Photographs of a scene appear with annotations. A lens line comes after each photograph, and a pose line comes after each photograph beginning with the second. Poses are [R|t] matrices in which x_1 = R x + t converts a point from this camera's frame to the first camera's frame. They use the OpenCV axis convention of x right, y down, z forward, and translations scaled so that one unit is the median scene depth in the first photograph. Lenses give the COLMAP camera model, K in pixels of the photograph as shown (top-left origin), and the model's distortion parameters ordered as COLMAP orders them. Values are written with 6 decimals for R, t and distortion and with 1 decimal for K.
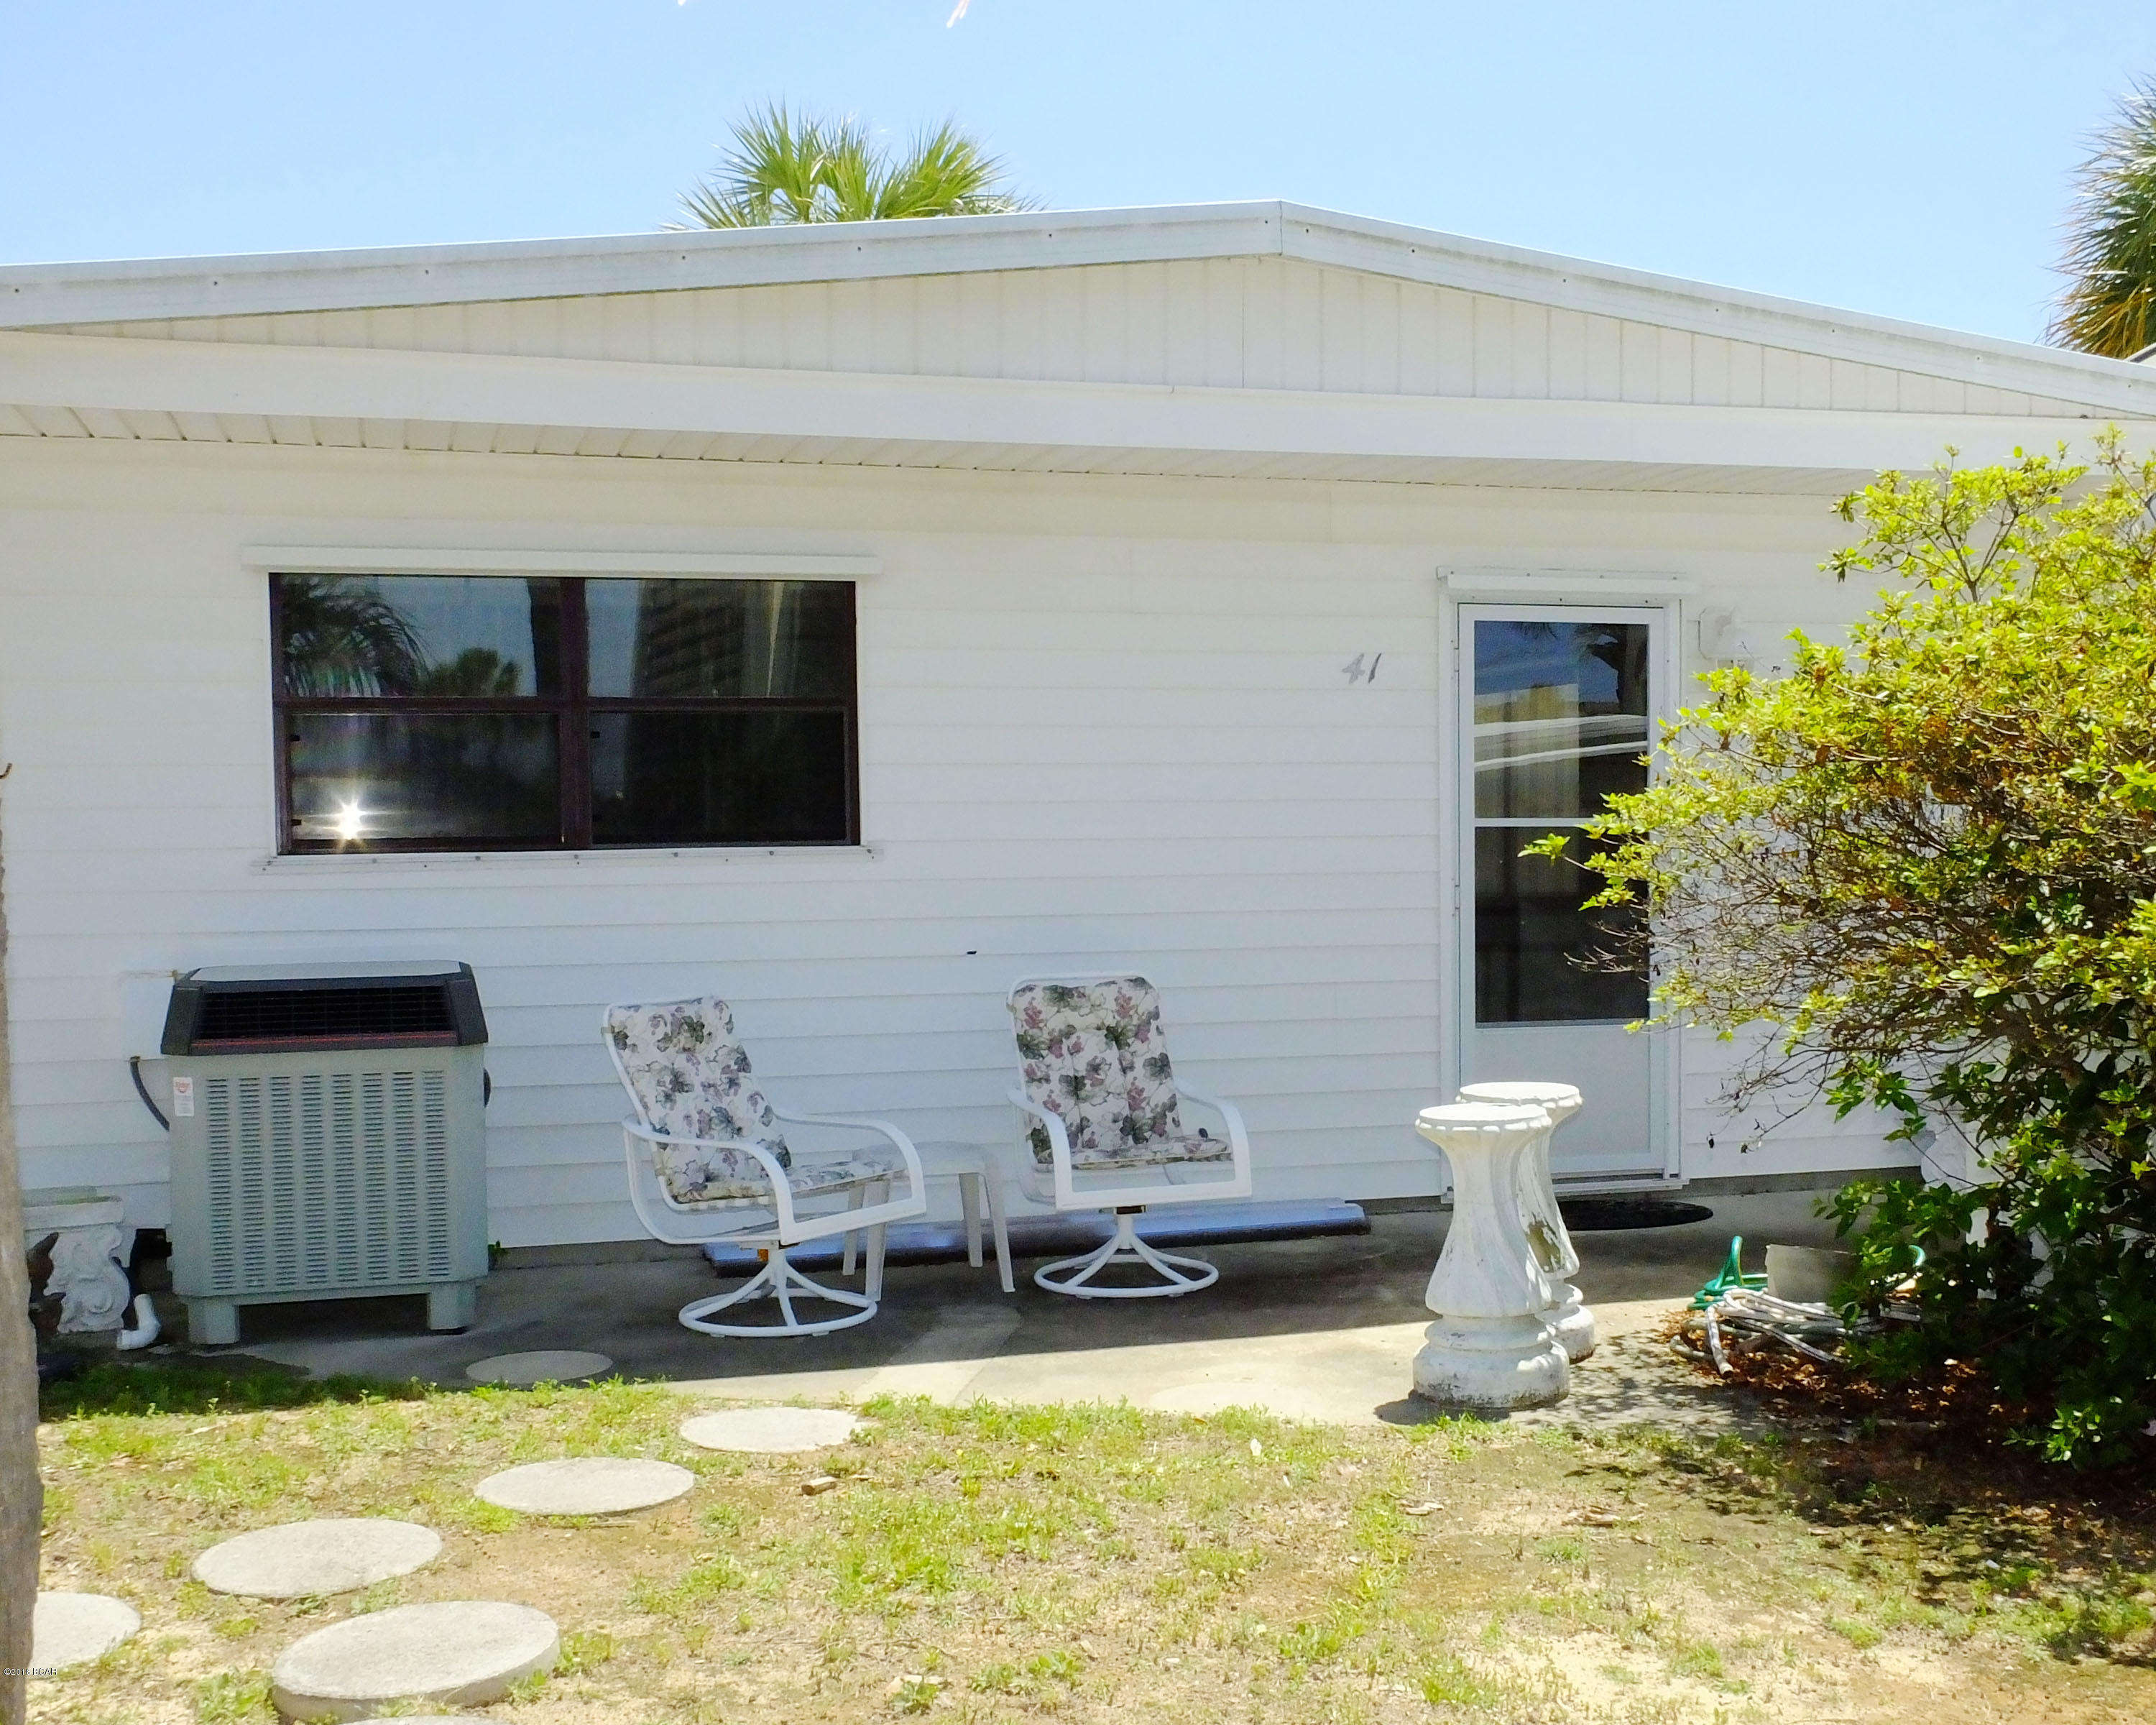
lens RADIAL K [[2129.4, 0, 1079.5], [0, 2129.4, 860.3], [0, 0, 1]] dist [0.021318, 0.000000]
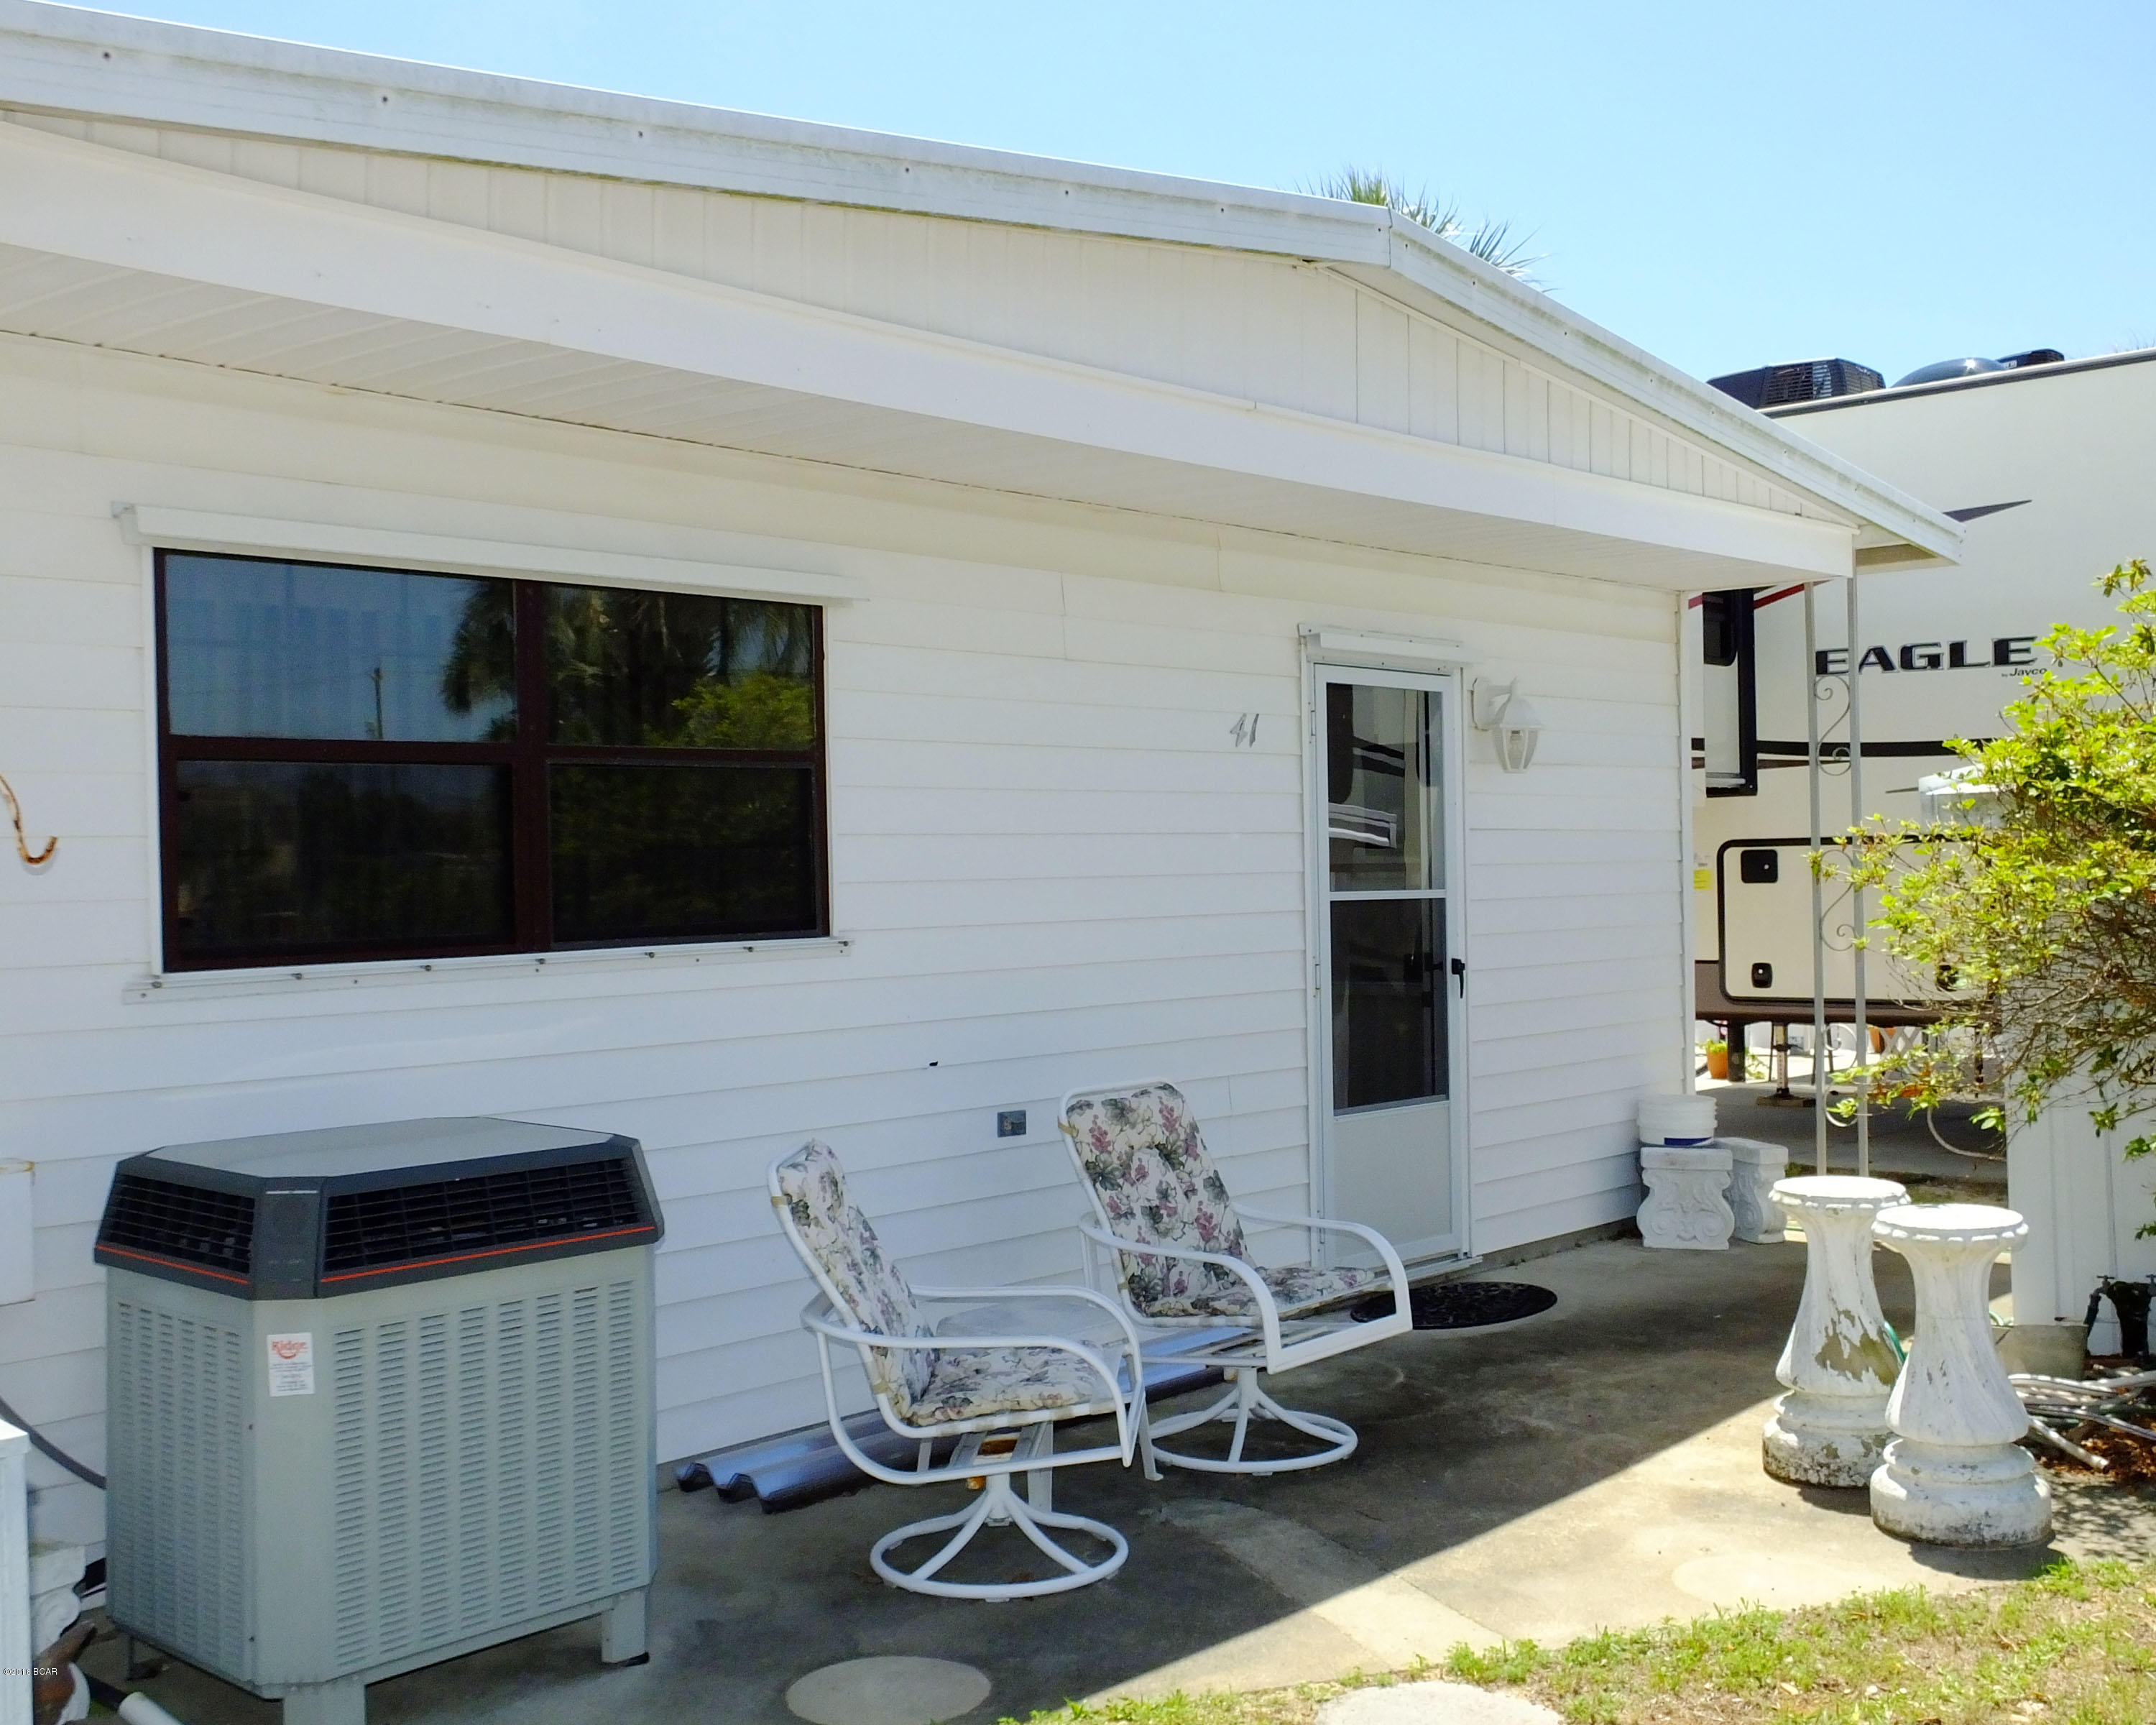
lens RADIAL K [[2129.4, 0, 1076.3], [0, 2129.4, 847.6], [0, 0, 1]] dist [0.021318, 0.000000]
pose [[0.875590, -0.002471, 0.483048, -0.501079], [0.019522, 0.999351, -0.030275, -0.017650], [-0.482660, 0.035939, 0.875070, 0.317220]]
